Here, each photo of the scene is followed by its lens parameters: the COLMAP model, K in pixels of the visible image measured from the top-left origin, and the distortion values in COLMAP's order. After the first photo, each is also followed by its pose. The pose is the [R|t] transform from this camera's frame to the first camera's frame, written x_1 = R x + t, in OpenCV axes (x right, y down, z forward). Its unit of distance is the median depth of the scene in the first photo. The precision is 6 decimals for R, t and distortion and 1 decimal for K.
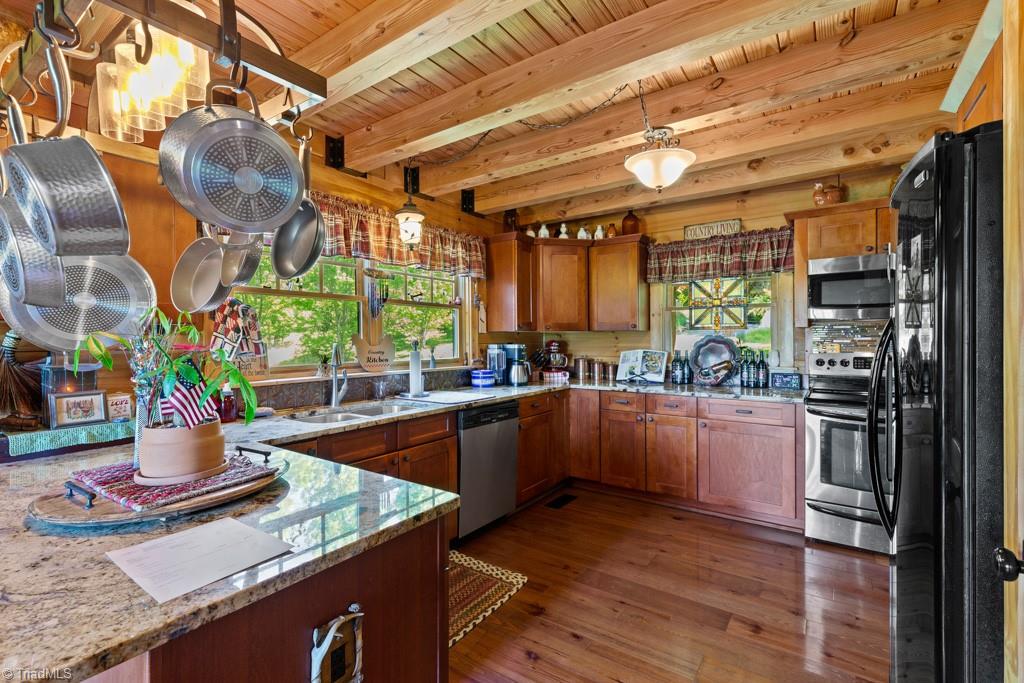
lens RADIAL K [[465.1, 0, 504.9], [0, 465.1, 347.4], [0, 0, 1]] dist [0.006209, 0.000527]
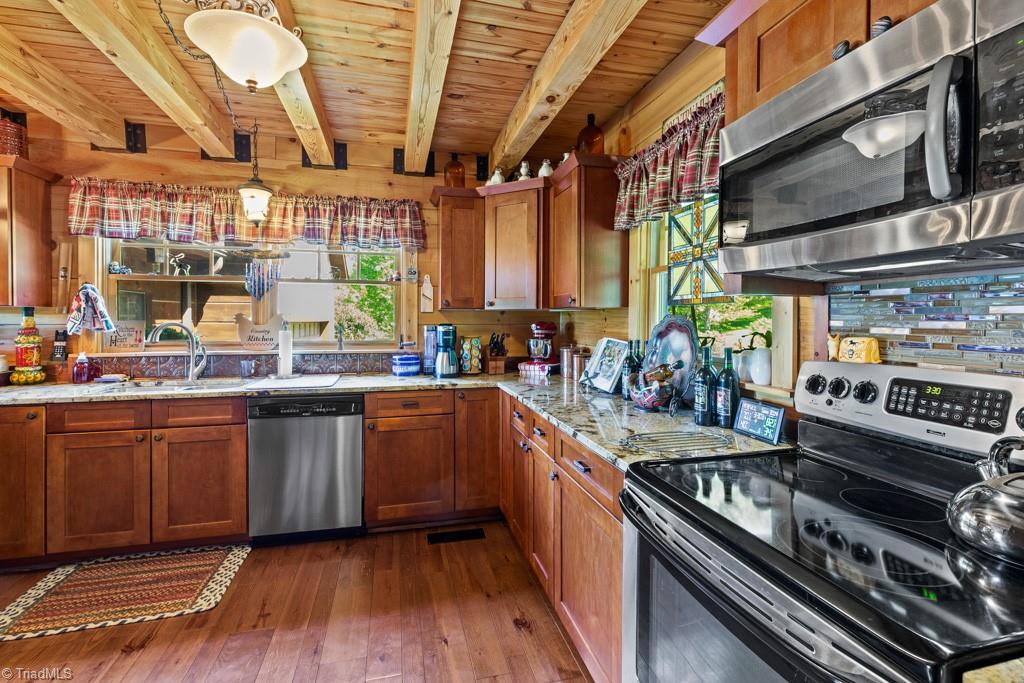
lens RADIAL K [[465.1, 0, 508.4], [0, 465.1, 335.0], [0, 0, 1]] dist [0.006209, 0.000527]
pose [[0.758589, 0.028630, -0.650940, 0.669959], [-0.018221, 0.999576, 0.022729, -0.012045], [0.651314, -0.005382, 0.758789, 0.489669]]
